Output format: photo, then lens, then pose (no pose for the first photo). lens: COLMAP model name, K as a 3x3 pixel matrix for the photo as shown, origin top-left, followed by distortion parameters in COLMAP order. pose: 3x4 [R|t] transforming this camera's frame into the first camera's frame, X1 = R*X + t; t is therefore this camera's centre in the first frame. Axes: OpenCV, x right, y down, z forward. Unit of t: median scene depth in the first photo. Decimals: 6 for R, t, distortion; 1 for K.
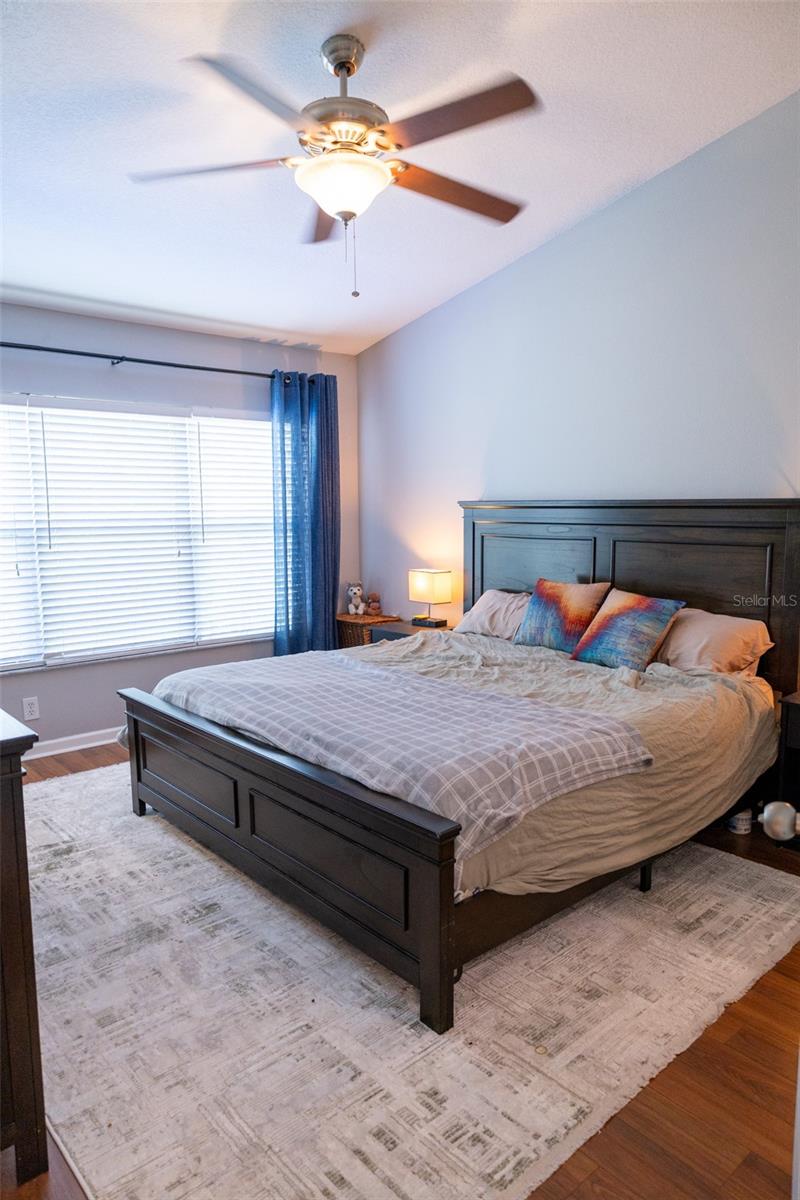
lens RADIAL K [[776.8, 0, 400.0], [0, 776.8, 600.0], [0, 0, 1]] dist [0.000485, 0.000021]
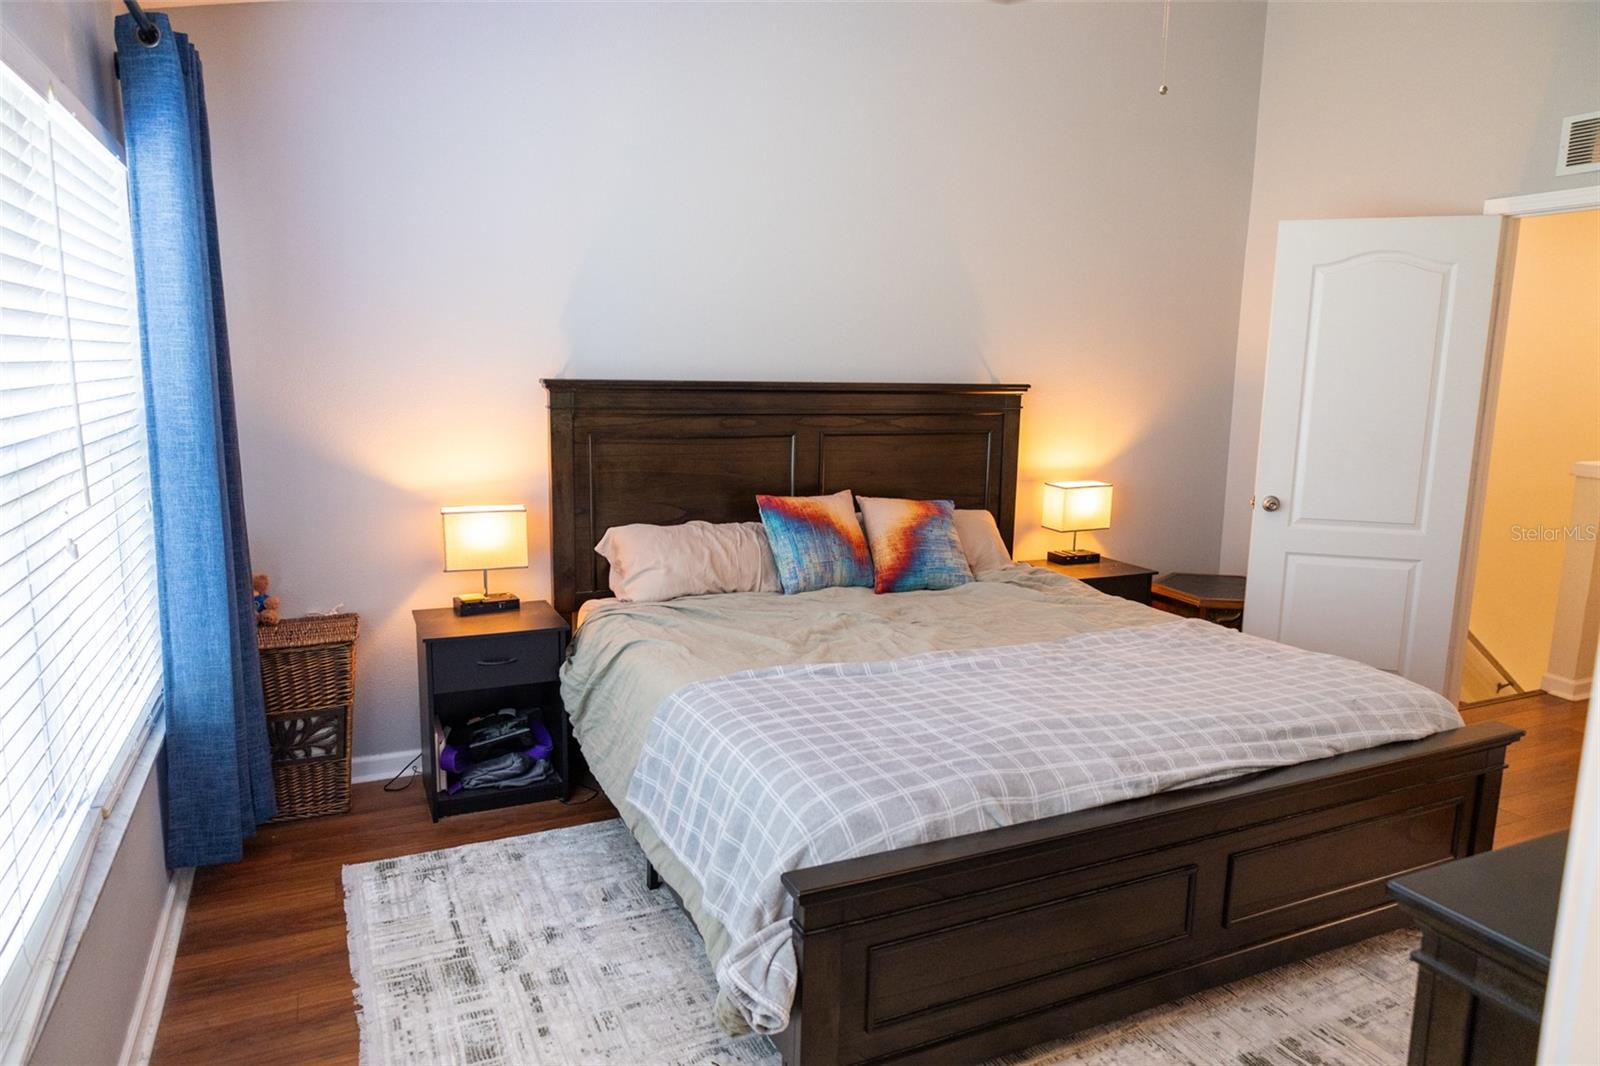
lens RADIAL K [[1035.7, 0, 800.0], [0, 1035.7, 533.0], [0, 0, 1]] dist [0.000485, 0.000021]
pose [[0.265426, -0.139179, 0.954033, -0.751646], [0.096505, 0.988391, 0.117342, -0.107898], [-0.959289, 0.060923, 0.275776, 0.770561]]
